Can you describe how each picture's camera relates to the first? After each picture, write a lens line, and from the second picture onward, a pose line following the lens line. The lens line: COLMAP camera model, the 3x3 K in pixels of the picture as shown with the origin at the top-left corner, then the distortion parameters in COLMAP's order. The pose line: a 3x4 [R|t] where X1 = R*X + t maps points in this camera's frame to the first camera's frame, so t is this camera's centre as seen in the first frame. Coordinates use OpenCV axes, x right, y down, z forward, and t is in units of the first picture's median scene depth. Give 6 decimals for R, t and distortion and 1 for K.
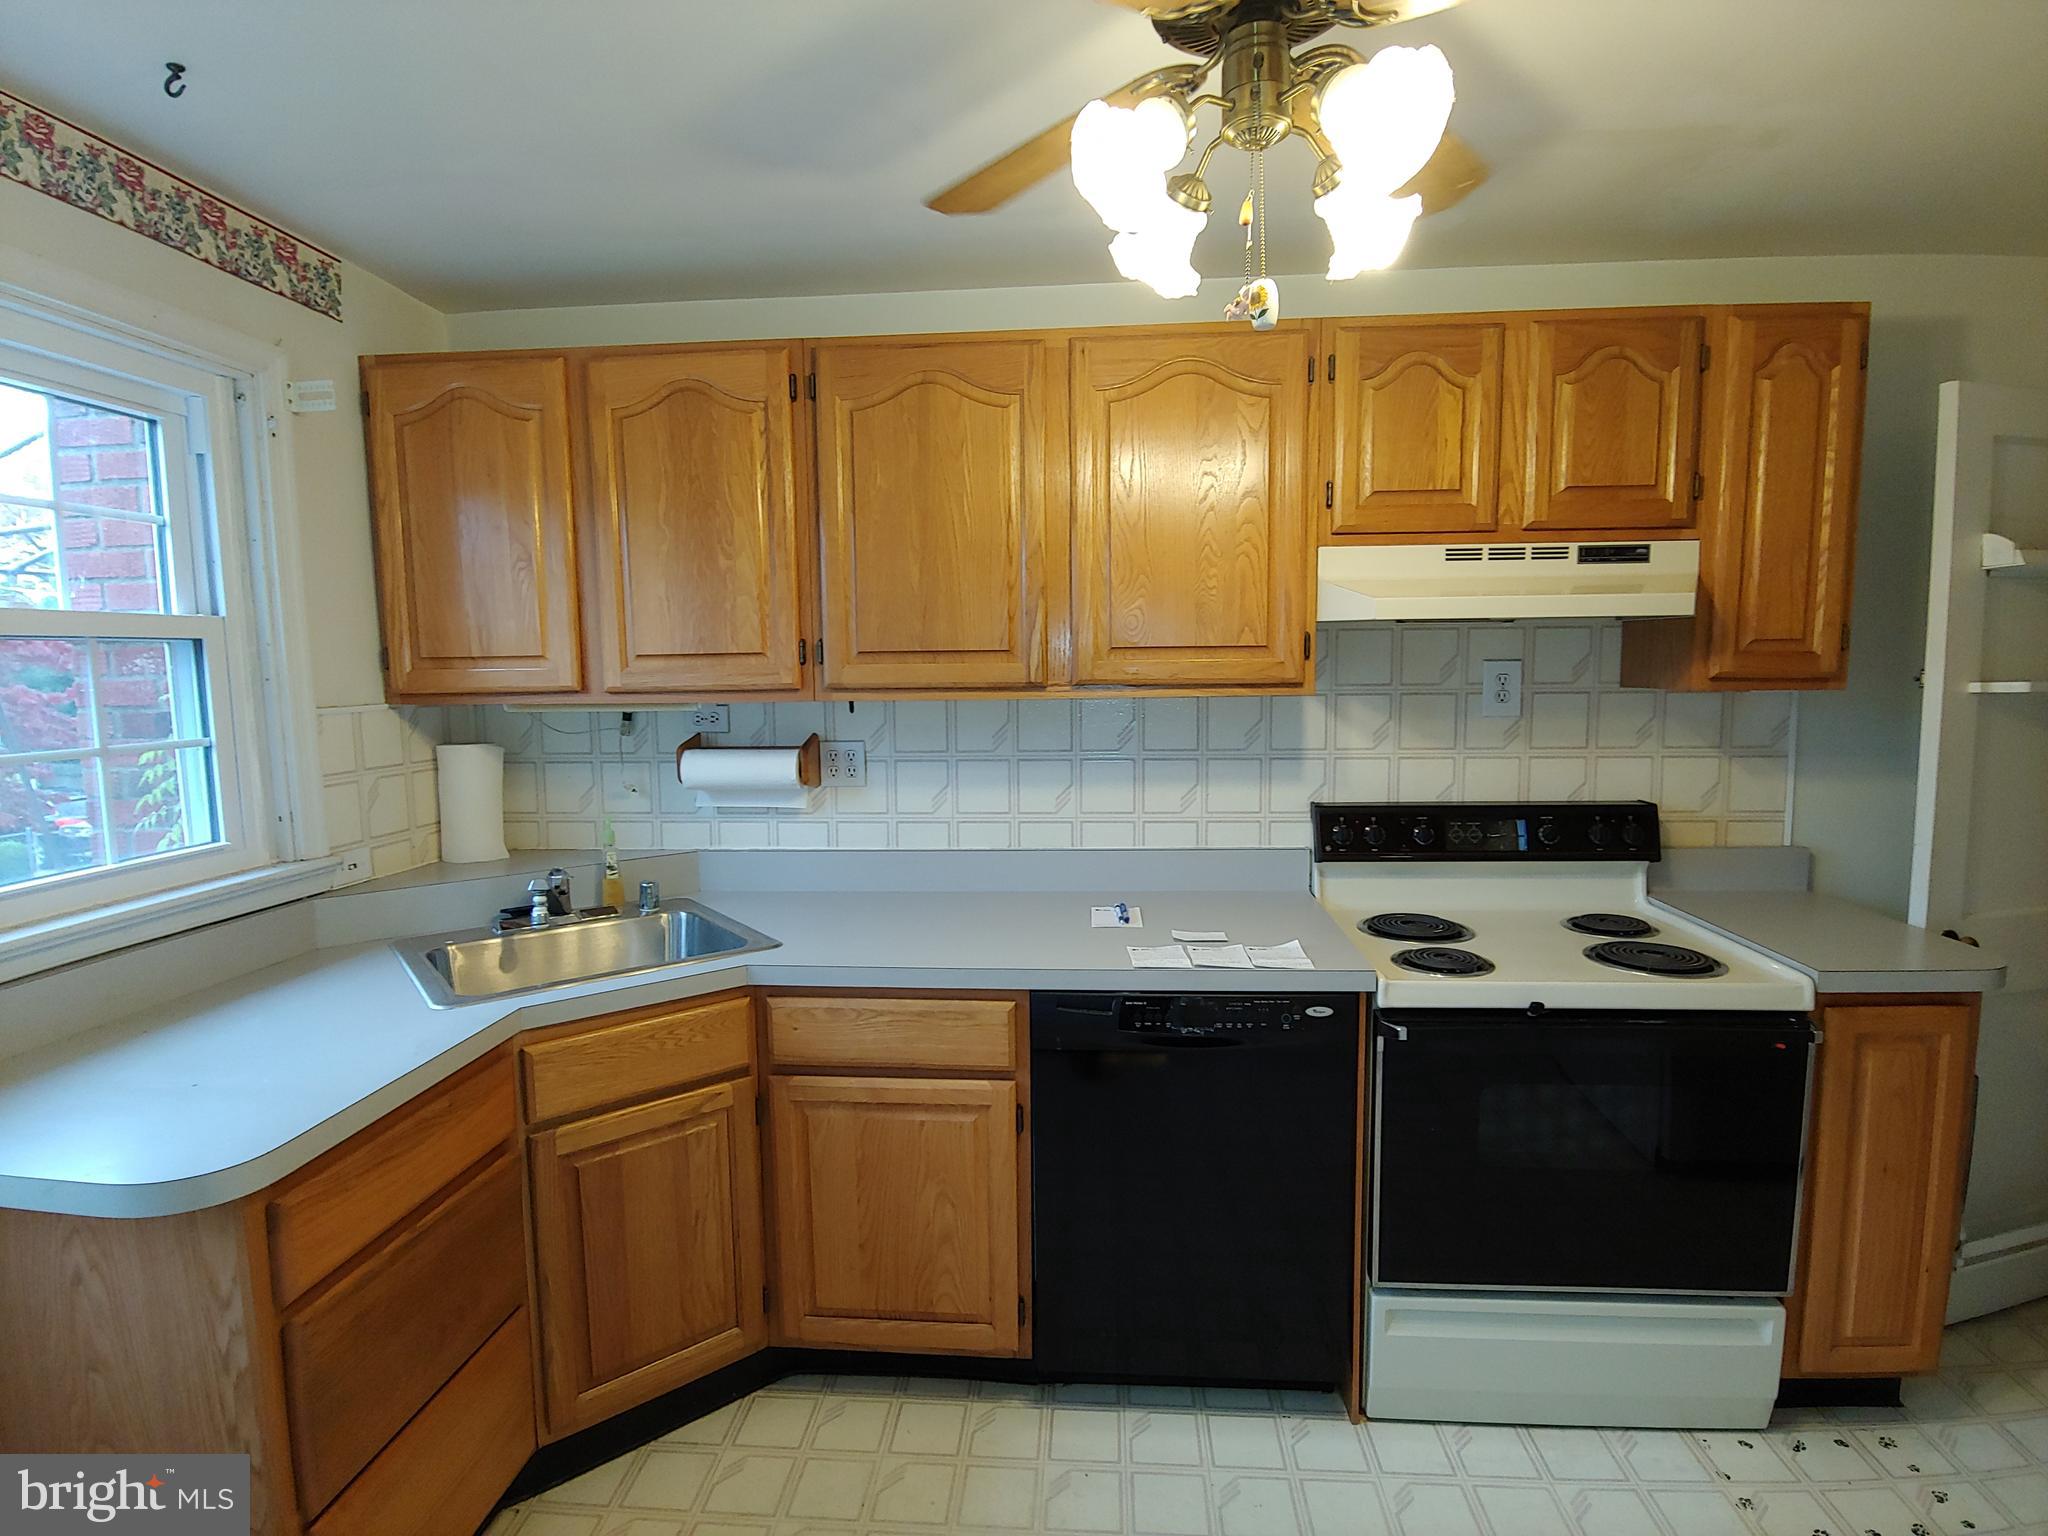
lens RADIAL K [[1023.3, 0, 1024.0], [0, 1023.3, 768.0], [0, 0, 1]] dist [-0.014562, 0.000498]
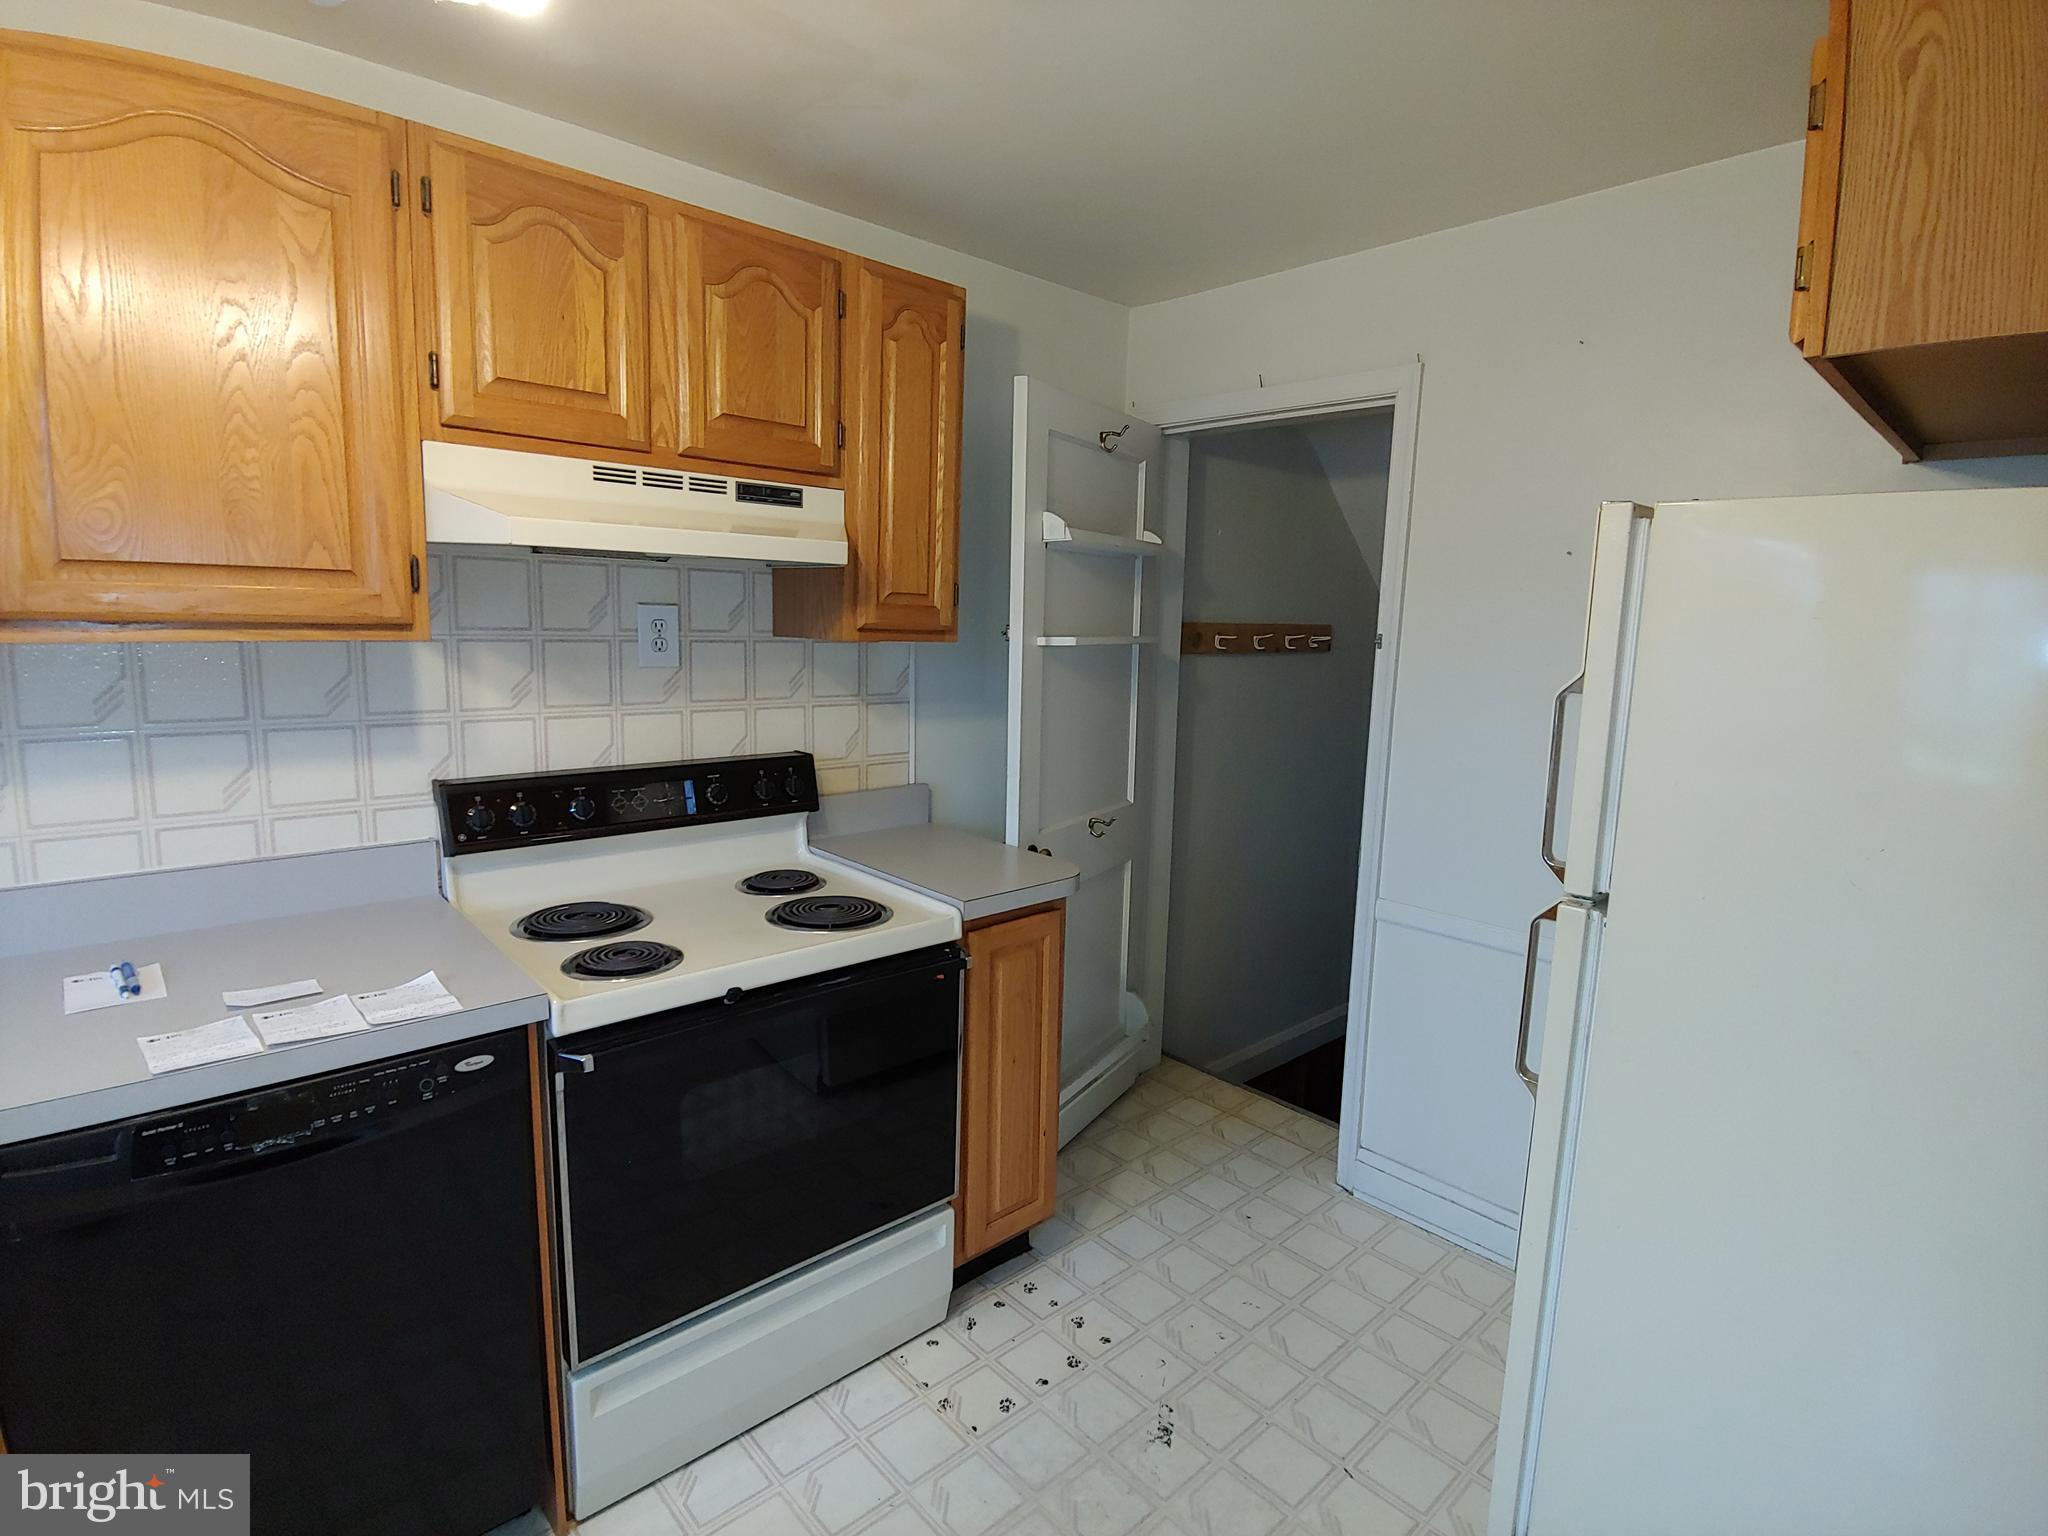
lens RADIAL K [[1023.3, 0, 1024.0], [0, 1023.3, 768.0], [0, 0, 1]] dist [-0.014562, 0.000498]
pose [[0.684127, -0.075659, 0.725428, 0.034536], [0.036406, 0.996908, 0.069640, -0.015158], [-0.728454, -0.021232, 0.684766, 0.175682]]
